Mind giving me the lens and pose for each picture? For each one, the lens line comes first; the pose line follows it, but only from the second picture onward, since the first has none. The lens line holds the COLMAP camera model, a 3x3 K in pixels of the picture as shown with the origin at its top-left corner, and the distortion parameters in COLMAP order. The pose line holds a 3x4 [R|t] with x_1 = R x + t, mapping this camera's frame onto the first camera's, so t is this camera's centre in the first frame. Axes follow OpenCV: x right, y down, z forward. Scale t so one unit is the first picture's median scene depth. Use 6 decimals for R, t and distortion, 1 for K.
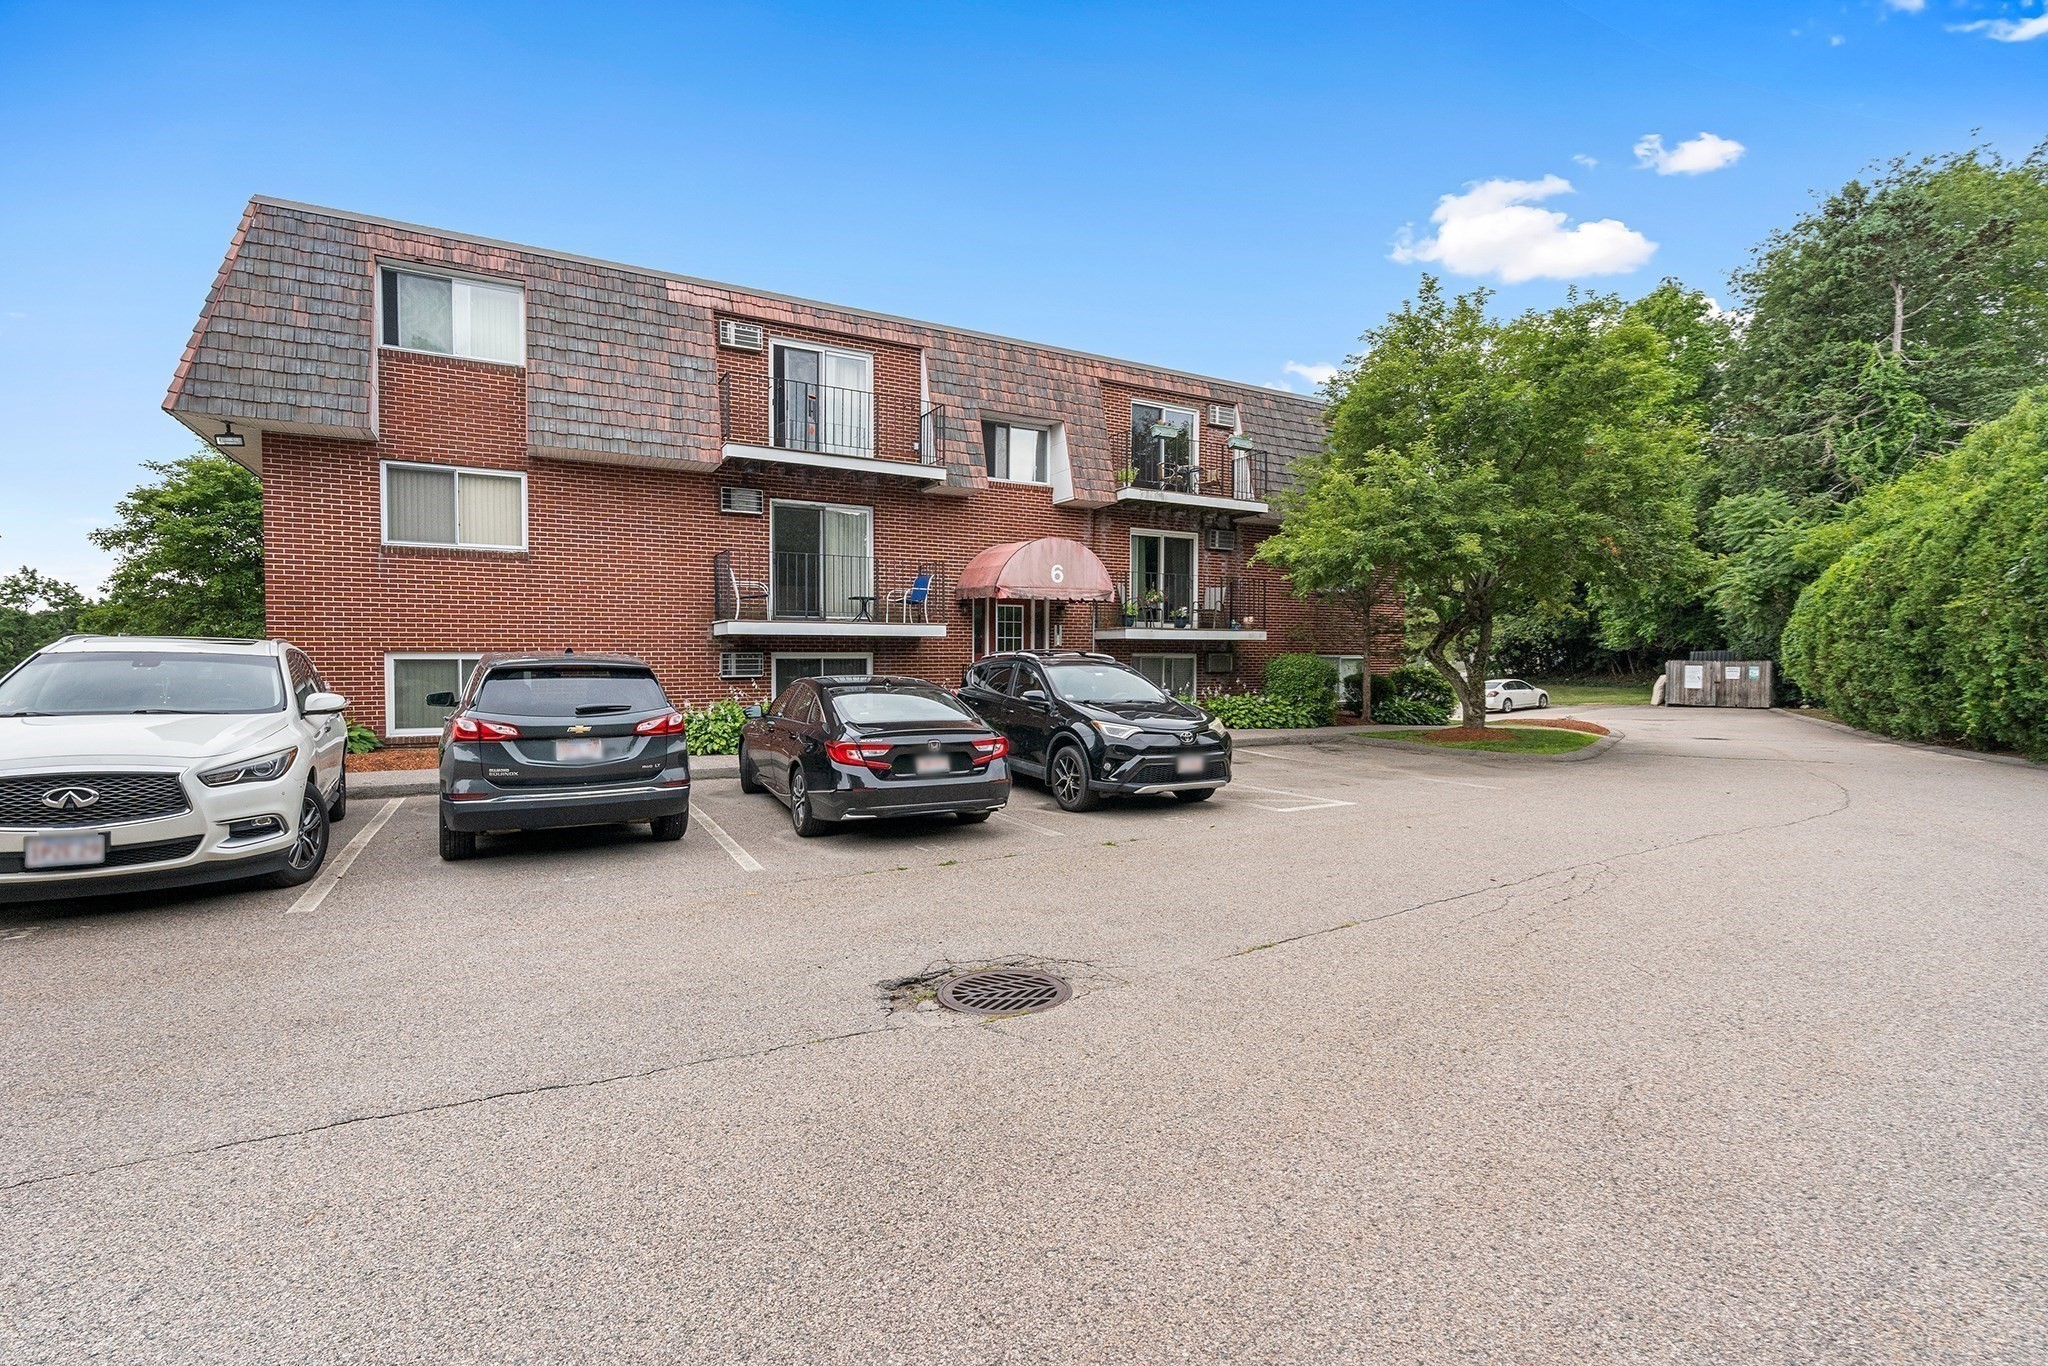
lens RADIAL K [[932.2, 0, 1033.4], [0, 932.2, 656.6], [0, 0, 1]] dist [-0.007569, 0.001013]
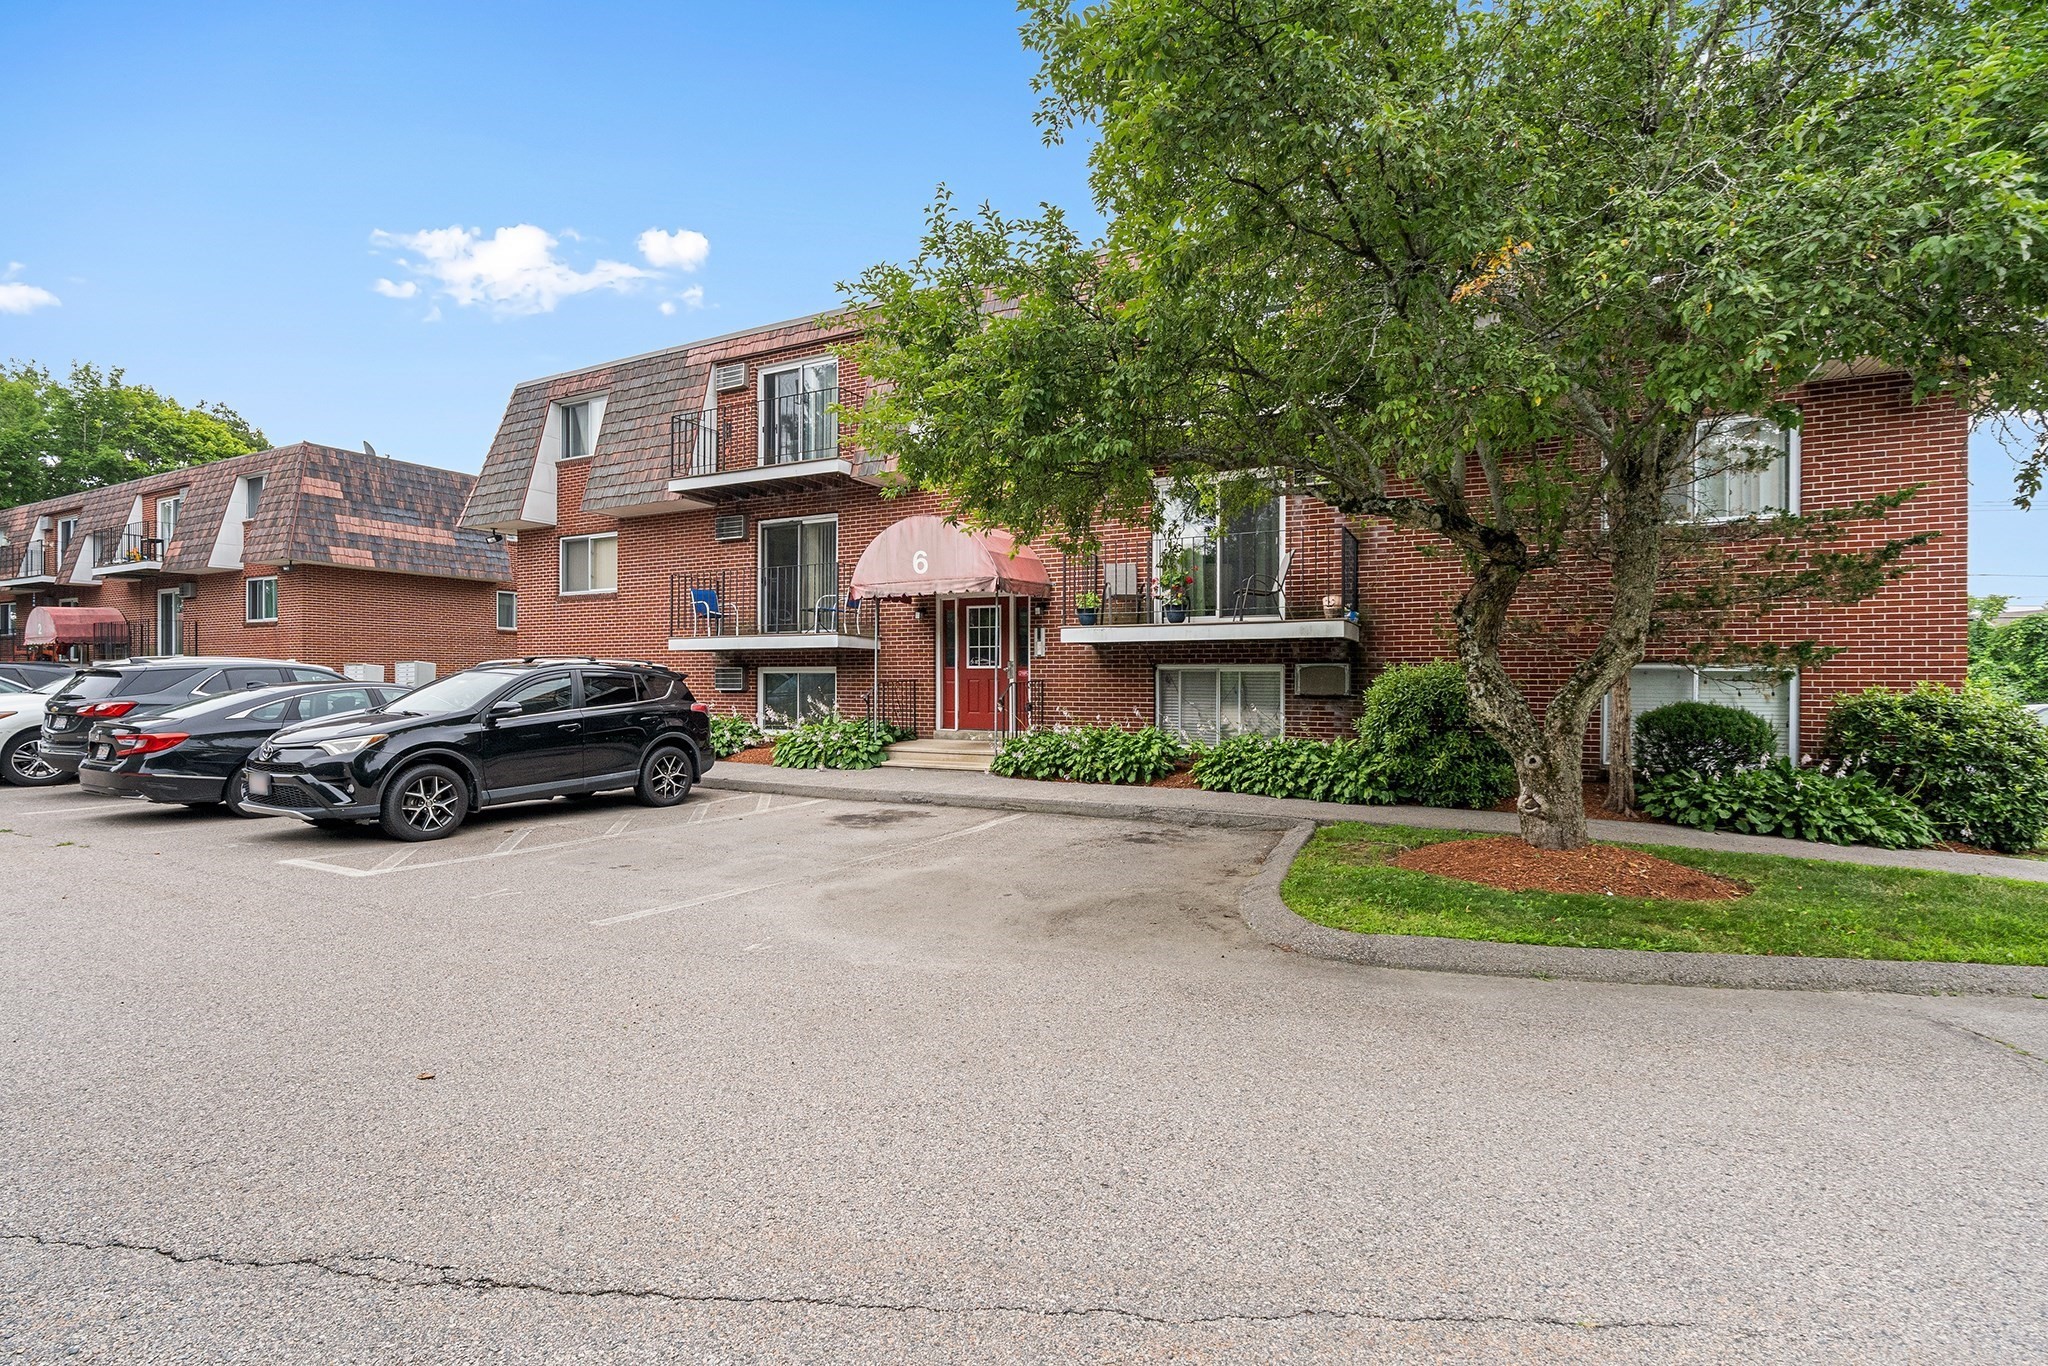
lens RADIAL K [[932.2, 0, 1033.4], [0, 932.2, 656.6], [0, 0, 1]] dist [-0.007569, 0.001013]
pose [[0.535365, -0.014370, -0.844499, 0.777637], [0.006747, 0.999896, -0.012738, 0.000973], [0.844594, 0.001122, 0.535406, 0.693573]]
